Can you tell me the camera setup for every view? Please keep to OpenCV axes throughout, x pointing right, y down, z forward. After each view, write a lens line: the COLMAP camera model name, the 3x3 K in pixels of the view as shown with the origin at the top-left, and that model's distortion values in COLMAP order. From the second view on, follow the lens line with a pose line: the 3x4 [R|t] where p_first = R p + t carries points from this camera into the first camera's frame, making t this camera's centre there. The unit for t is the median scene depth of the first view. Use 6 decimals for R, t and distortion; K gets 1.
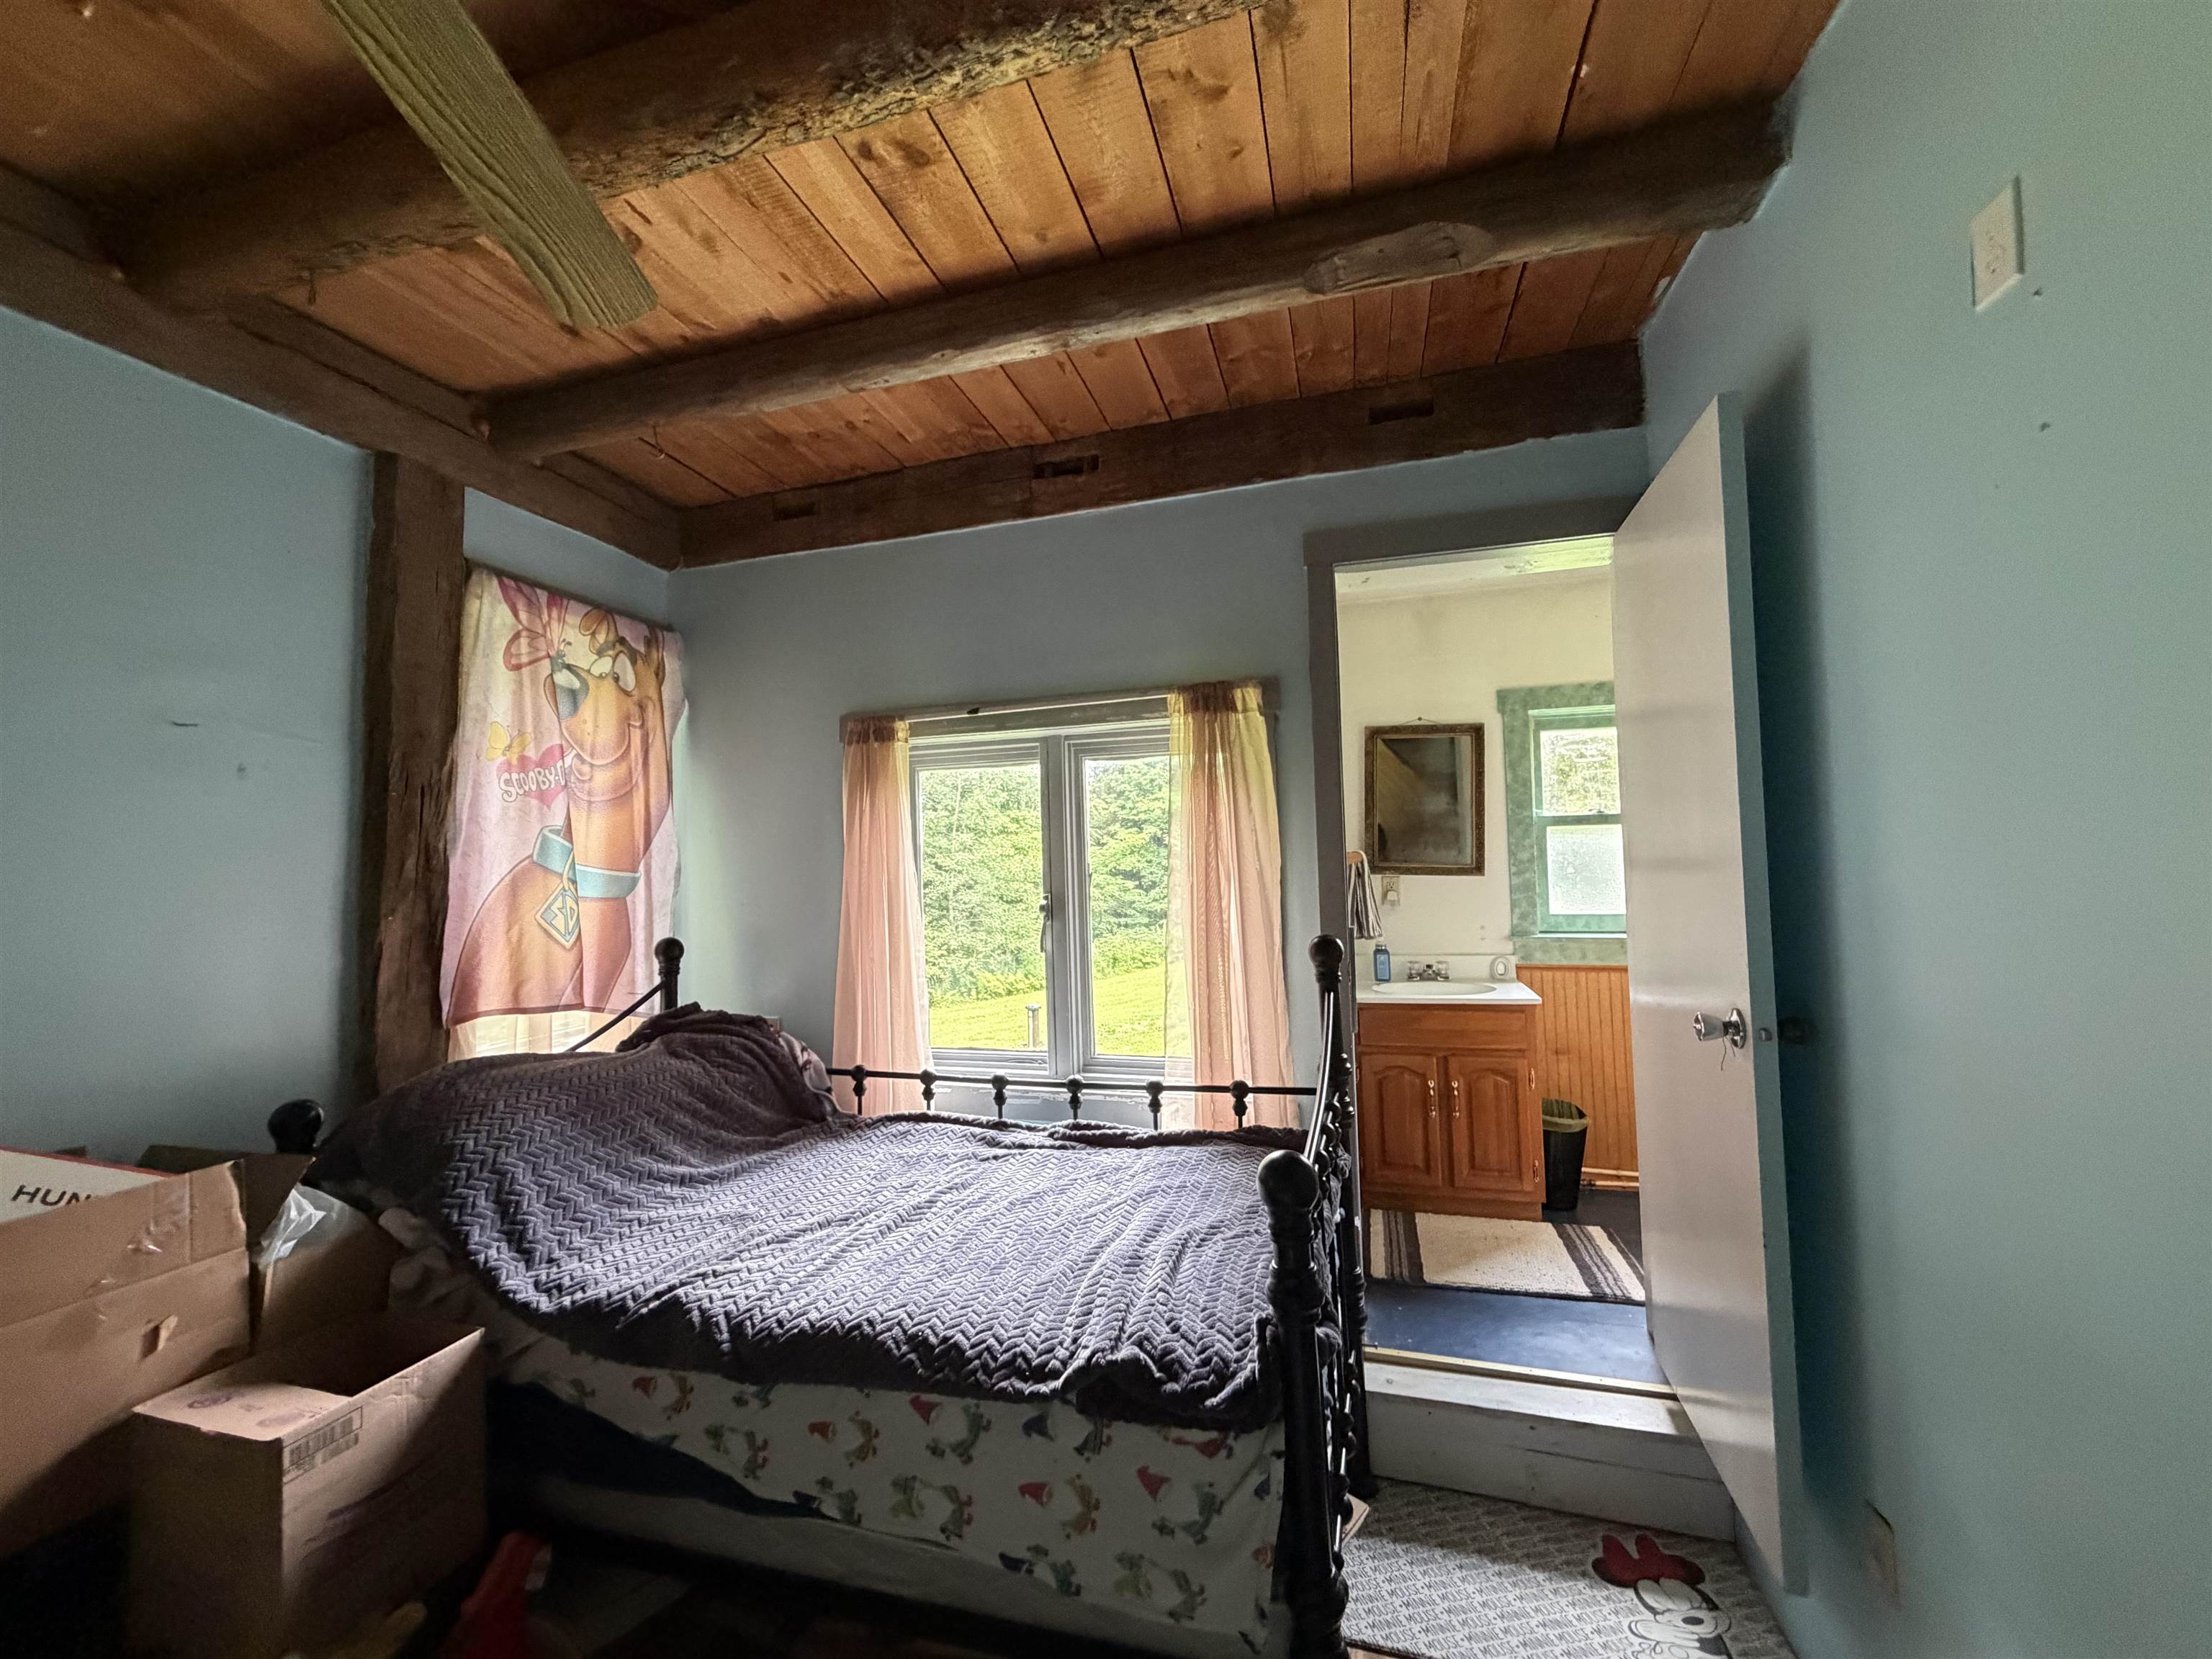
lens RADIAL K [[878.8, 0, 1102.6], [0, 878.8, 834.1], [0, 0, 1]] dist [-0.000273, 0.000300]
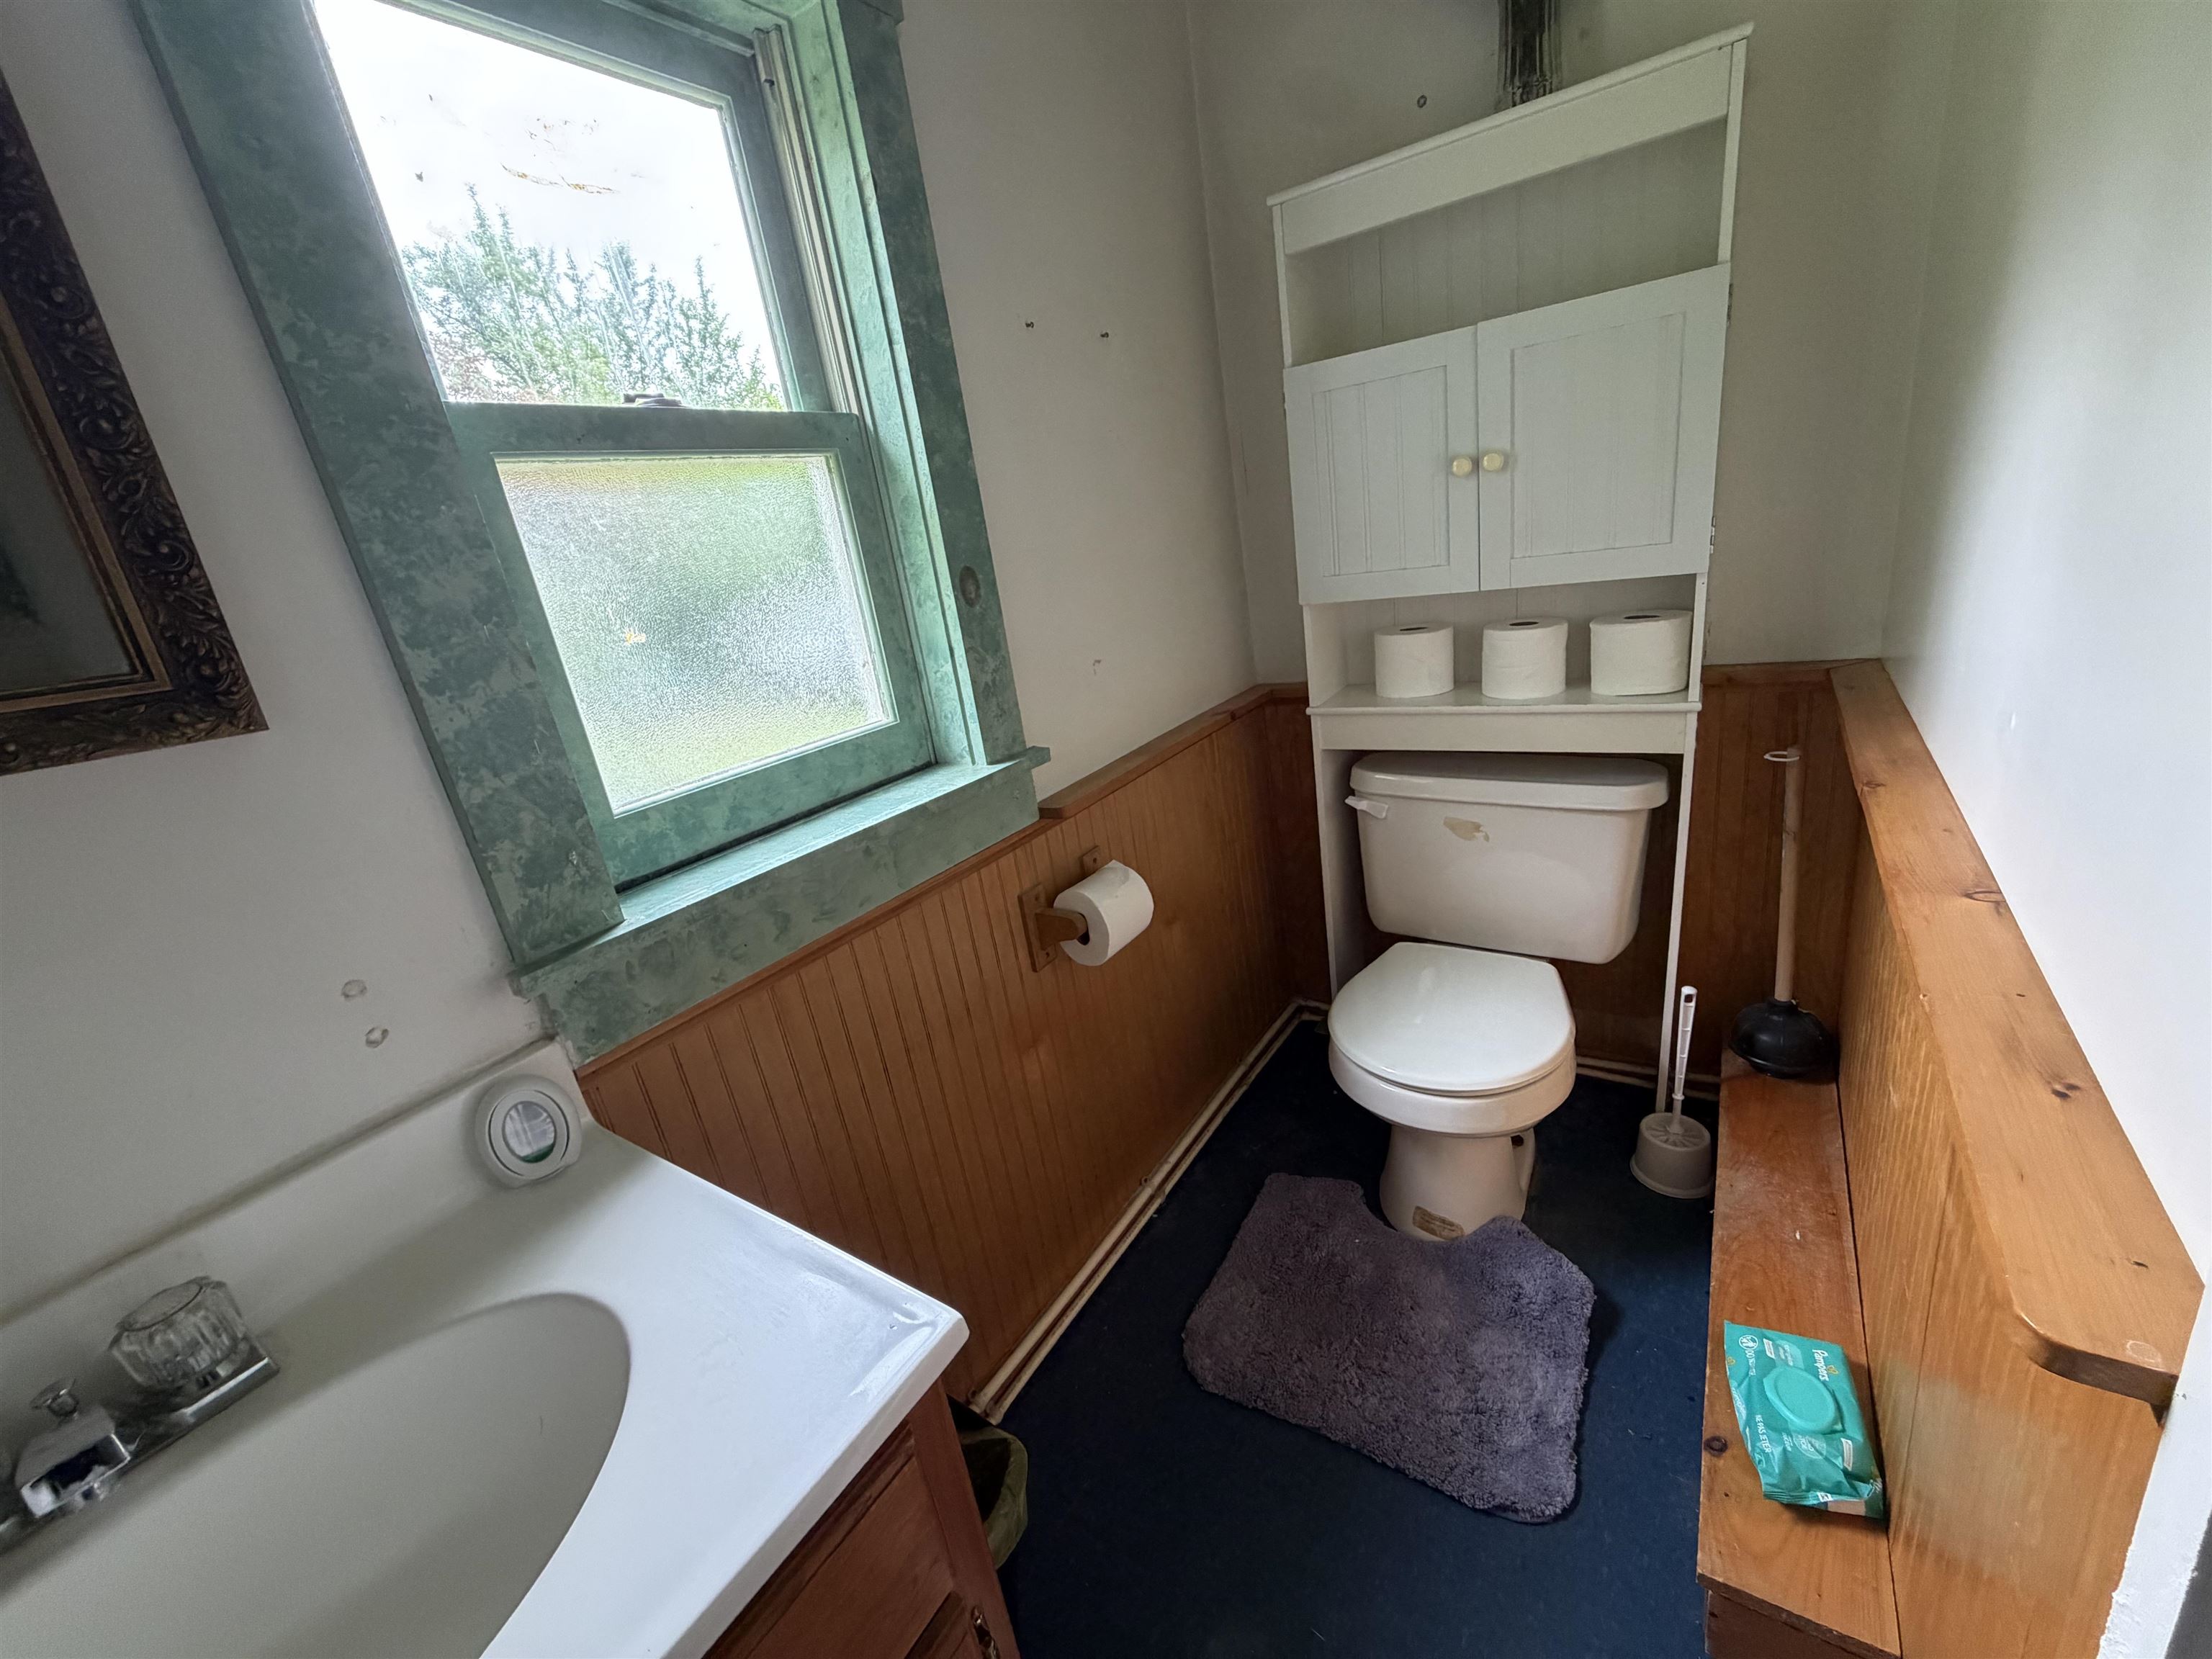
lens RADIAL K [[878.8, 0, 1106.4], [0, 878.8, 818.0], [0, 0, 1]] dist [-0.000273, 0.000300]
pose [[0.323212, -0.318029, 0.891287, 0.330775], [0.099662, 0.948040, 0.302139, 0.028500], [-0.941064, -0.008827, 0.338113, 0.789714]]
